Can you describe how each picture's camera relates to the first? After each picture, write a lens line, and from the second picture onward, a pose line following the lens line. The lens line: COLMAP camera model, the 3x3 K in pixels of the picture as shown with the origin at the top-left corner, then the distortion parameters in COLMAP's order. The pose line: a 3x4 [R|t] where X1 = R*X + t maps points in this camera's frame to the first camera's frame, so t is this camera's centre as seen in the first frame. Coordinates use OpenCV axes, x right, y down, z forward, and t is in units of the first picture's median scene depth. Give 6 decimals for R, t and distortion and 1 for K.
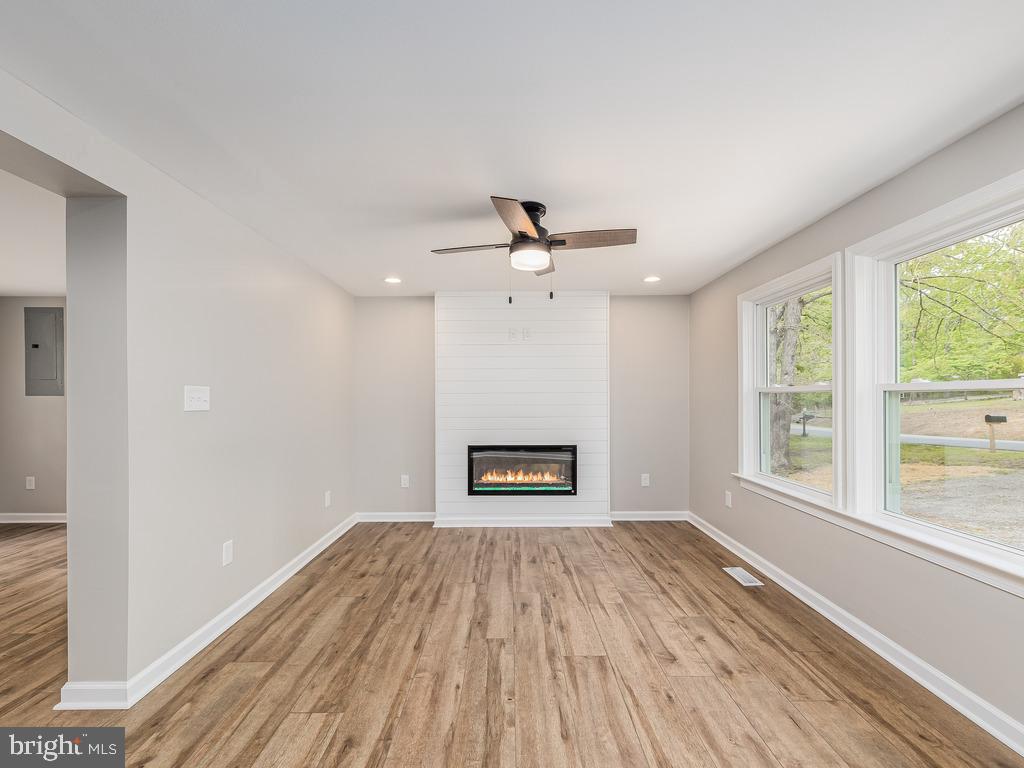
lens RADIAL K [[449.6, 0, 509.1], [0, 449.6, 400.1], [0, 0, 1]] dist [0.008587, -0.002174]
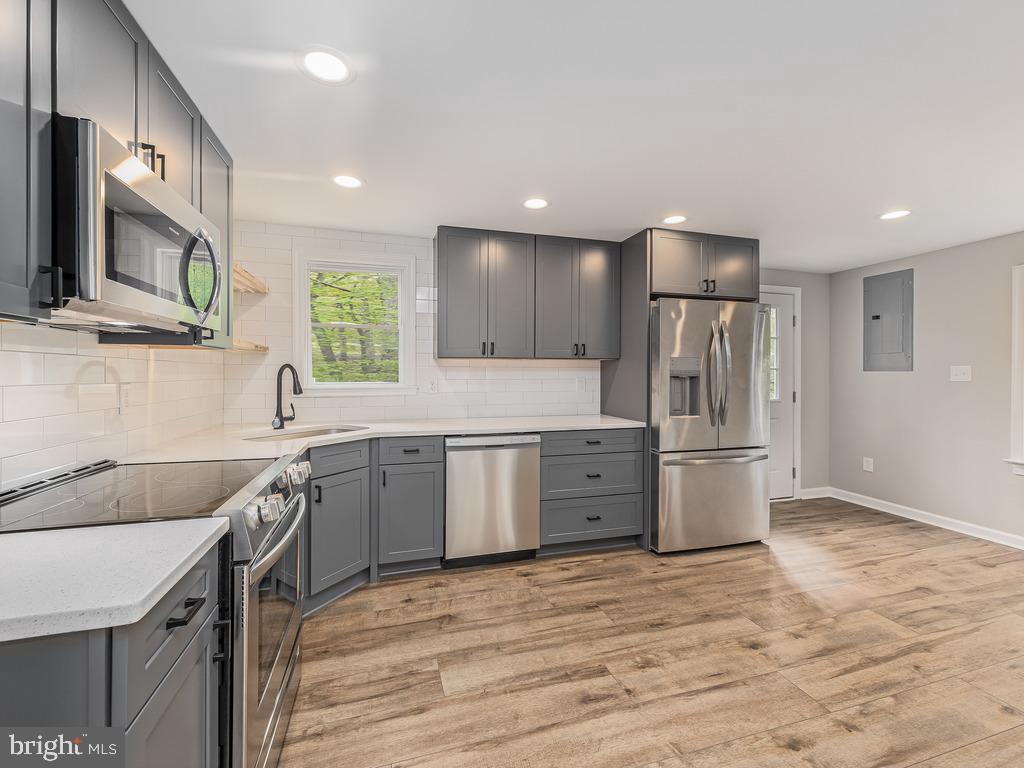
lens RADIAL K [[421.9, 0, 494.6], [0, 421.9, 368.8], [0, 0, 1]] dist [0.011268, -0.001415]
pose [[0.271012, -0.001831, -0.962574, -0.600915], [-0.009966, 0.999939, -0.004708, -0.003441], [0.962524, 0.010869, 0.270978, 0.023492]]
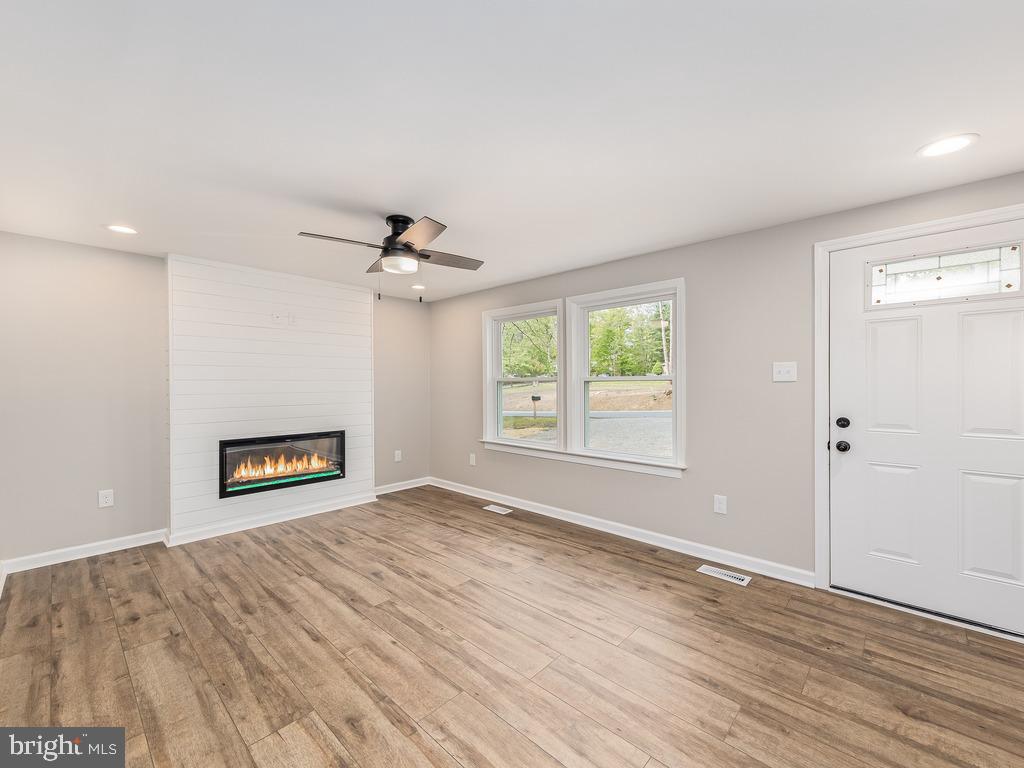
lens RADIAL K [[421.9, 0, 524.8], [0, 421.9, 386.4], [0, 0, 1]] dist [0.011268, -0.001415]
pose [[0.675302, -0.002553, 0.737537, -0.408767], [0.005054, 0.999987, -0.001167, 0.001120], [-0.737524, 0.004515, 0.675306, 0.027805]]
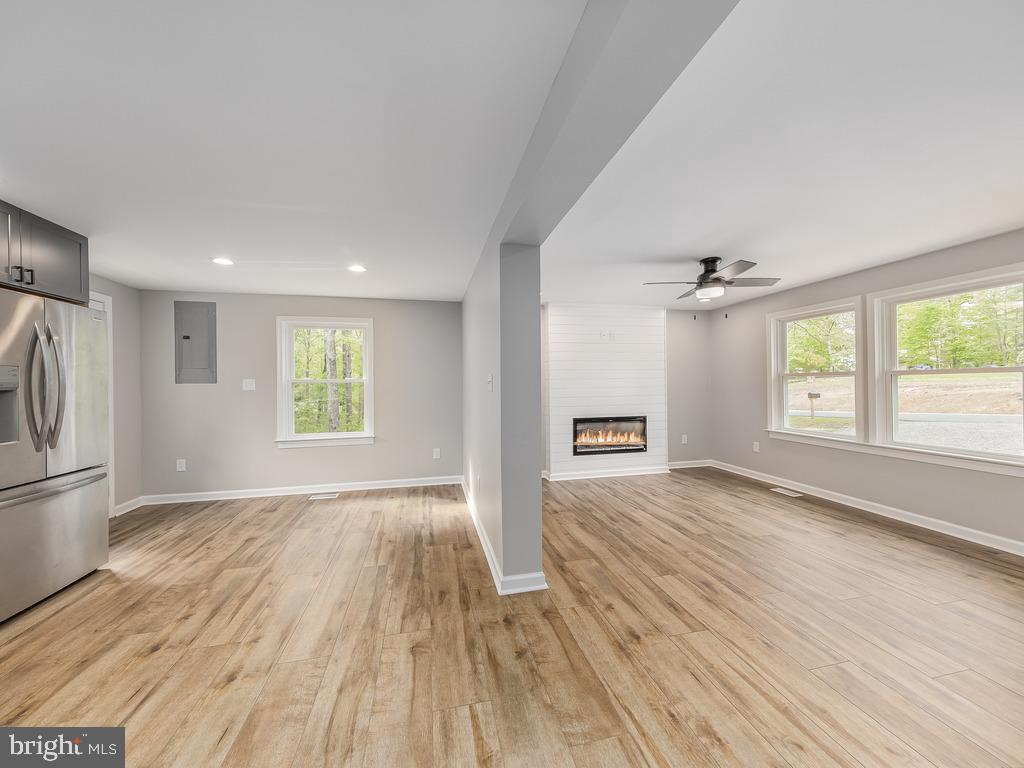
lens RADIAL K [[396.2, 0, 526.7], [0, 396.2, 383.9], [0, 0, 1]] dist [0.009229, -0.001151]
pose [[0.972154, -0.008840, 0.234176, -0.689116], [0.010331, 0.999933, -0.005140, 0.005832], [-0.234115, 0.007416, 0.972181, -0.151244]]
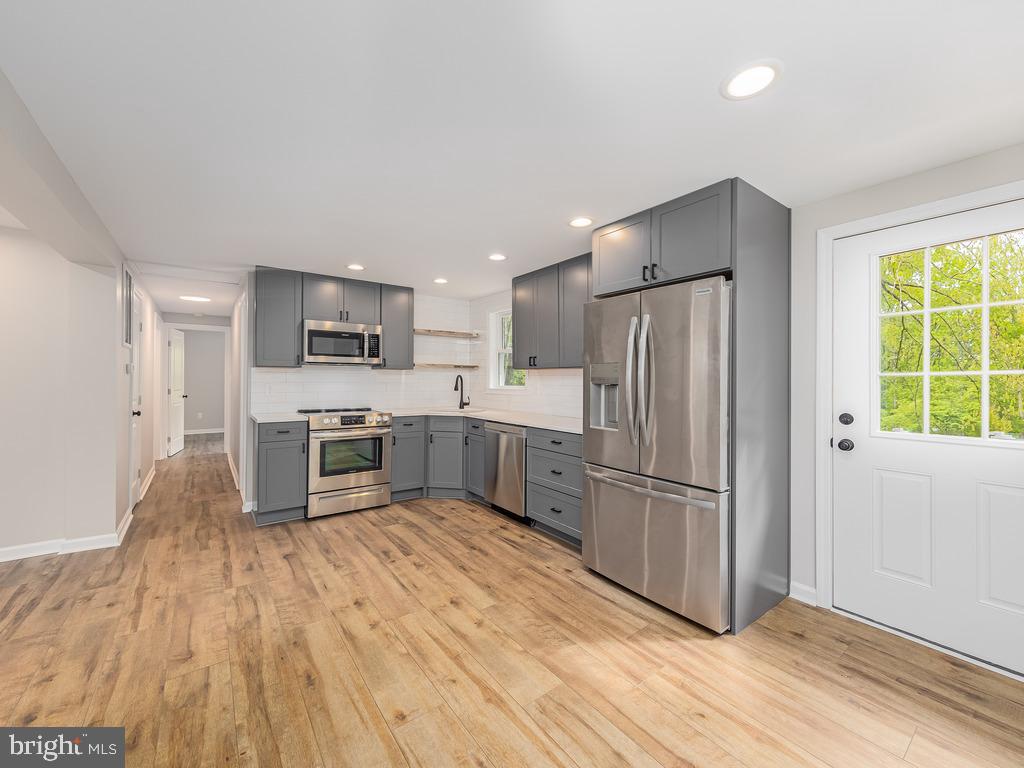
lens RADIAL K [[421.9, 0, 514.2], [0, 421.9, 383.0], [0, 0, 1]] dist [0.011268, -0.001415]
pose [[-0.813553, 0.006161, -0.581458, -0.742015], [-0.003074, 0.999884, 0.014895, -0.010293], [0.581482, 0.013905, -0.813440, 1.204845]]
